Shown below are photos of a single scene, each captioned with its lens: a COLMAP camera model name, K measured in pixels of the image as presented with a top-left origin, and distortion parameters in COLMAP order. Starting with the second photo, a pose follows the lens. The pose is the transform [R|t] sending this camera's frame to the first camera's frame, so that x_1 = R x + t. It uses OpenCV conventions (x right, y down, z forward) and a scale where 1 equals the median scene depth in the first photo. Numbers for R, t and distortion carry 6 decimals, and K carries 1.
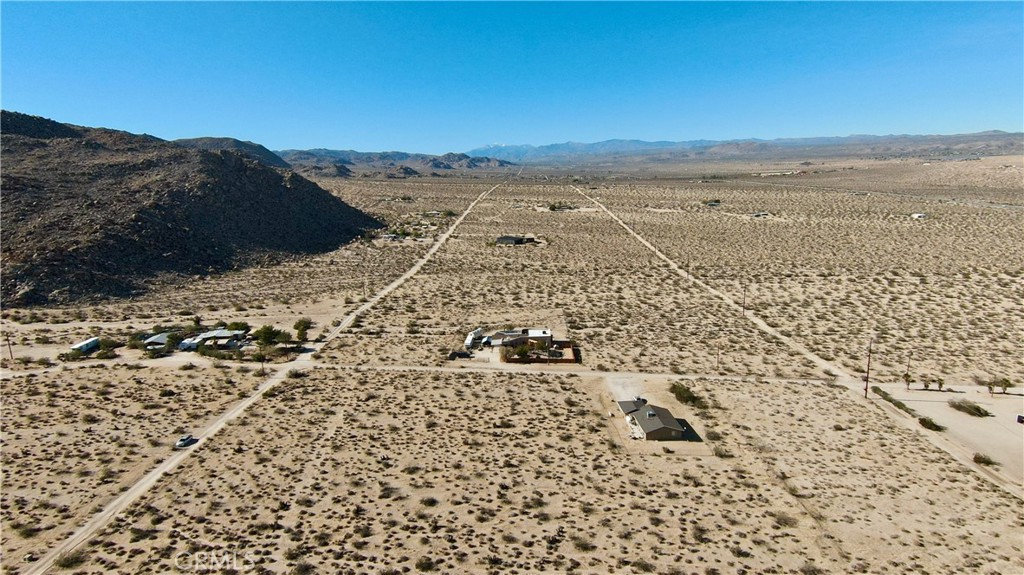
lens RADIAL K [[557.3, 0, 514.4], [0, 557.3, 293.6], [0, 0, 1]] dist [0.076001, -0.025331]
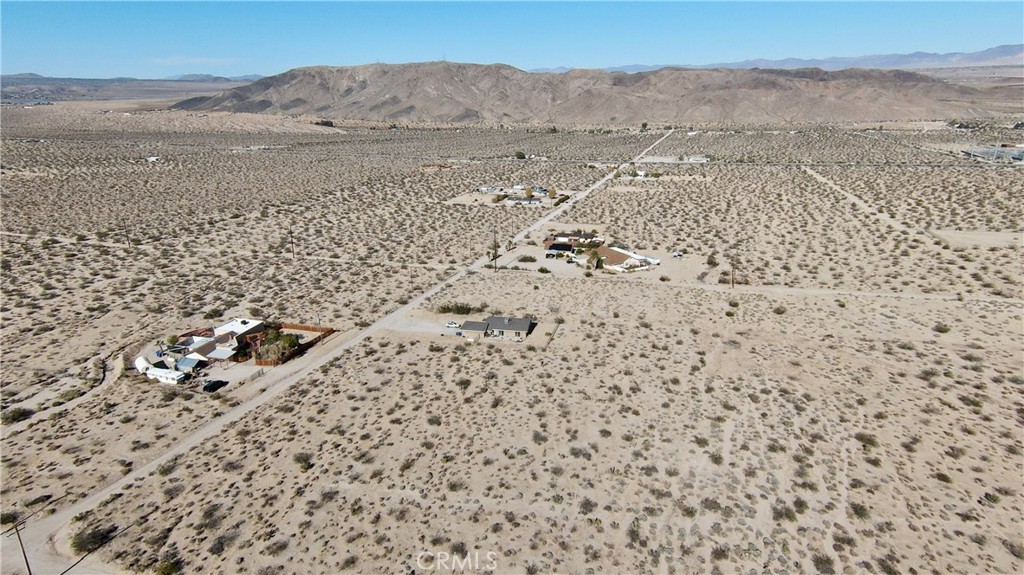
lens RADIAL K [[616.4, 0, 499.0], [0, 616.4, 290.5], [0, 0, 1]] dist [0.086509, -0.040694]
pose [[0.283959, -0.271885, 0.919481, -0.866294], [0.221216, 0.951661, 0.213083, -0.103271], [-0.932969, 0.142897, 0.330378, 0.604318]]
